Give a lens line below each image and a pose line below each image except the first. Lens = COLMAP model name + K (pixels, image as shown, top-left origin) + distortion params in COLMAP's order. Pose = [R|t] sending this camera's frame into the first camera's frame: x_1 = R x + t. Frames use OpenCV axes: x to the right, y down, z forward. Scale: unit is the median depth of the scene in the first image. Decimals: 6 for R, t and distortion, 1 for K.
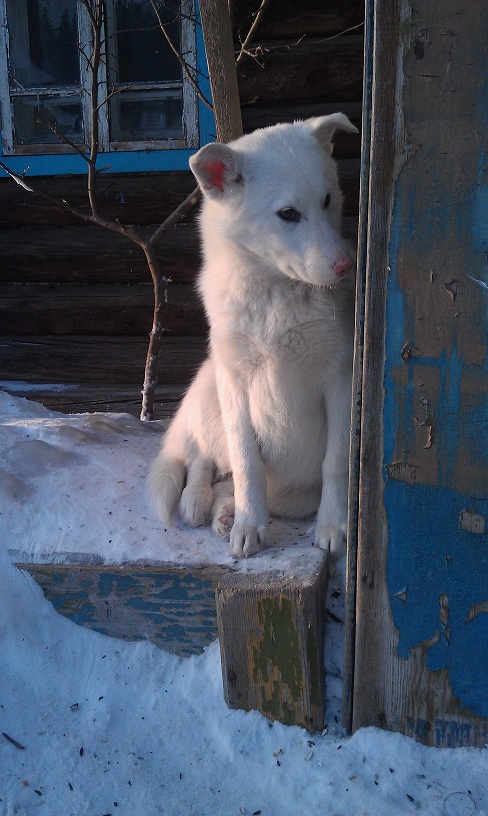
lens RADIAL K [[836.2, 0, 244.0], [0, 836.2, 408.0], [0, 0, 1]] dist [0.160163, -0.539089]
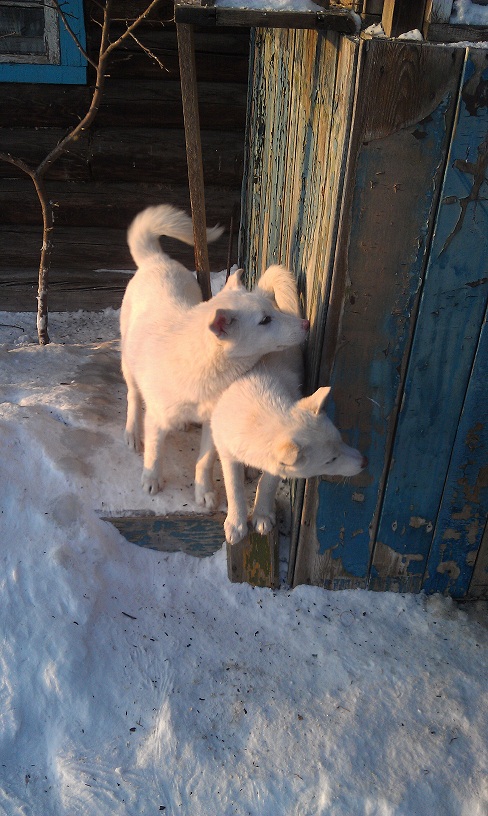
lens RADIAL K [[836.2, 0, 244.0], [0, 836.2, 408.0], [0, 0, 1]] dist [0.160163, -0.539089]
pose [[0.959011, -0.074876, 0.273298, -0.482321], [-0.006458, 0.958433, 0.285246, -0.579460], [-0.283296, -0.275319, 0.918664, -0.681310]]
